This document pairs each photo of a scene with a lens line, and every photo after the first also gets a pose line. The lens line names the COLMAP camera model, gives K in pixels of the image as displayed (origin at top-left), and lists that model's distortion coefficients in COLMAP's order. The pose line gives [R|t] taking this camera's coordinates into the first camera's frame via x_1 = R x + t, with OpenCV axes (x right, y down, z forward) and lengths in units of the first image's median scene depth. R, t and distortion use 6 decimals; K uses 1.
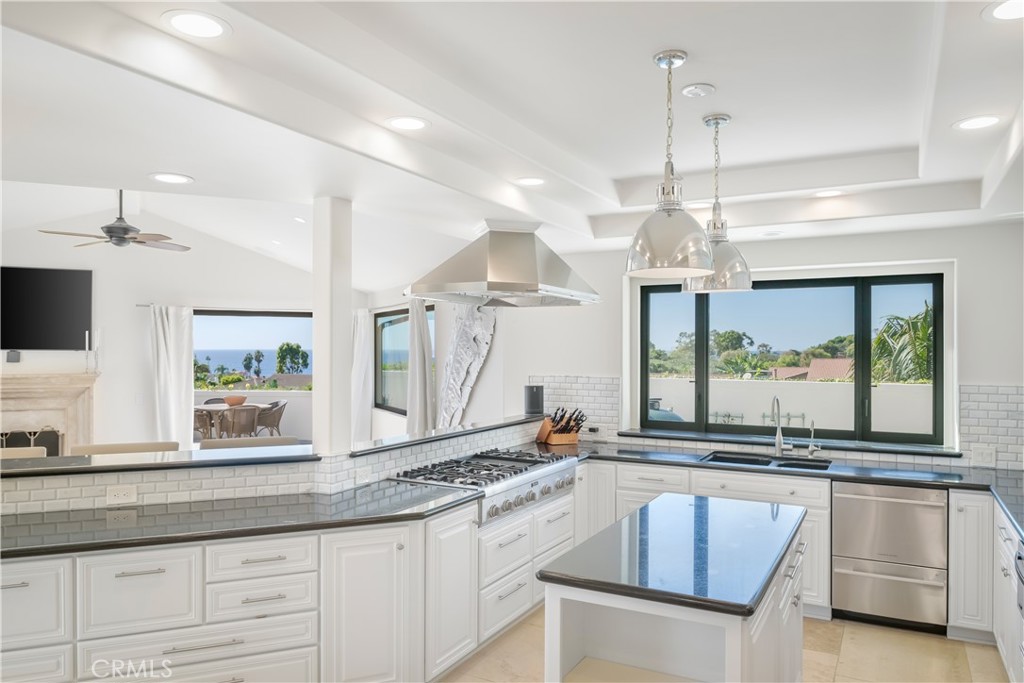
lens RADIAL K [[704.3, 0, 512.4], [0, 704.3, 341.6], [0, 0, 1]] dist [0.006289, 0.001657]
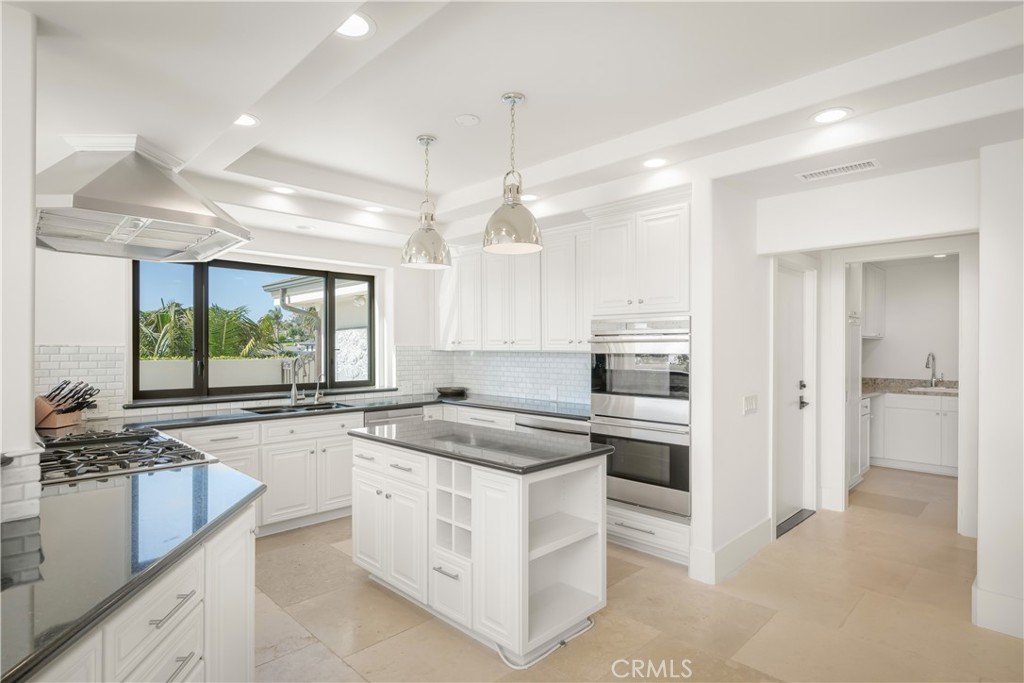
lens RADIAL K [[535.9, 0, 512.2], [0, 535.9, 347.8], [0, 0, 1]] dist [0.000465, 0.000170]
pose [[0.282153, -0.002753, 0.959366, -0.432427], [-0.013262, 0.999889, 0.006770, 0.048705], [-0.959278, -0.014633, 0.282085, 0.363226]]
